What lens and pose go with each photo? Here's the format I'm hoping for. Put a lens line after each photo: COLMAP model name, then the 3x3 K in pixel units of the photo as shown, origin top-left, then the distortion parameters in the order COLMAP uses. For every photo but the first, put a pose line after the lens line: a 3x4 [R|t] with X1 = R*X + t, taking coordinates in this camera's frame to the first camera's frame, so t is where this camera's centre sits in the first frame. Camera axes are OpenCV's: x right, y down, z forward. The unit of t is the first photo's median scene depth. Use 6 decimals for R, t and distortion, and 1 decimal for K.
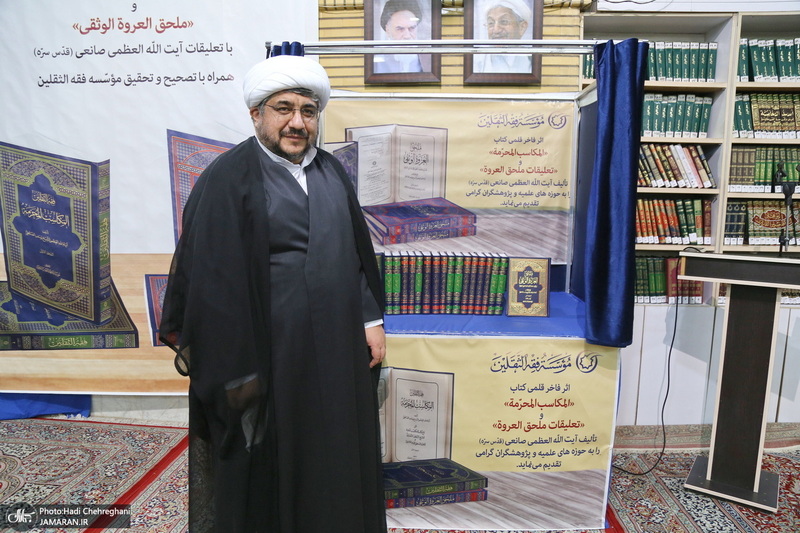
lens RADIAL K [[565.9, 0, 398.6], [0, 565.9, 272.8], [0, 0, 1]] dist [-0.119303, 0.072054]
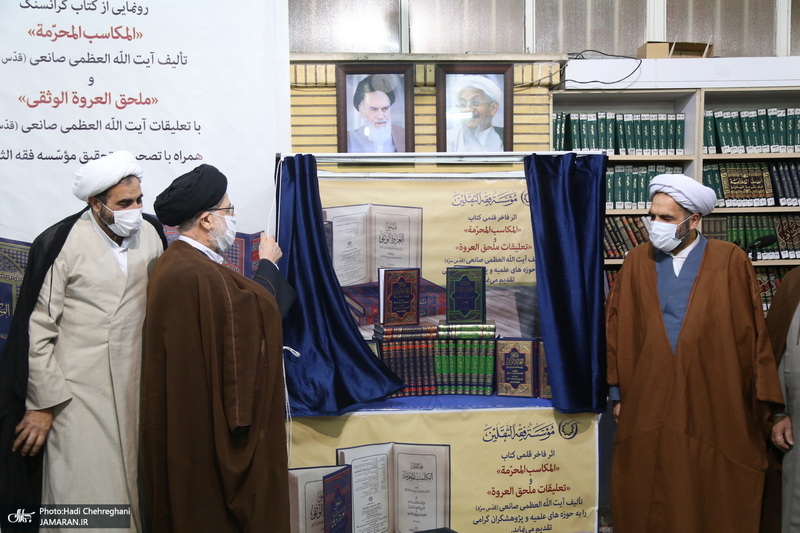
lens RADIAL K [[808.1, 0, 405.5], [0, 808.1, 284.6], [0, 0, 1]] dist [0.037852, 0.000000]
pose [[0.991481, -0.026318, 0.127561, -0.131447], [0.035945, 0.996628, -0.073761, -0.014386], [-0.125190, 0.077718, 0.989084, -0.417434]]
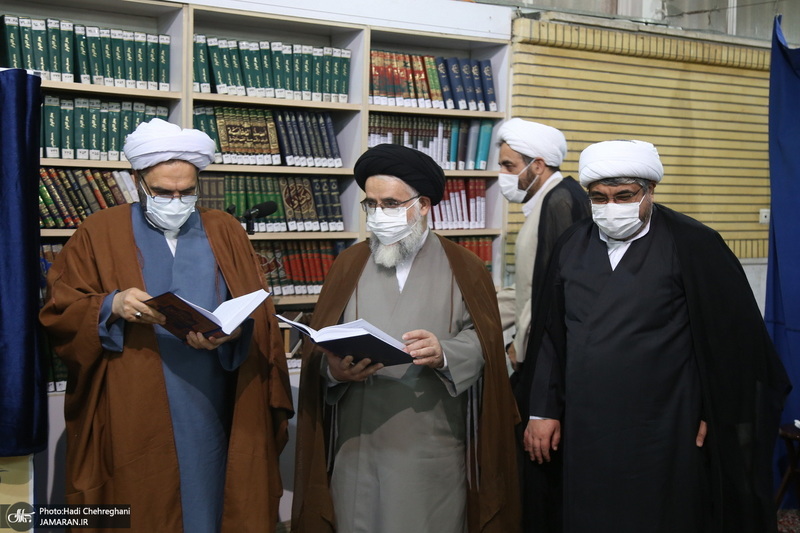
lens RADIAL K [[1007.3, 0, 388.1], [0, 1007.3, 266.4], [0, 0, 1]] dist [0.108597, 0.000000]
pose [[0.805025, -0.033438, 0.592298, -0.019871], [0.069786, 0.996816, -0.038575, -0.027875], [-0.589122, 0.072388, 0.804795, -0.309142]]
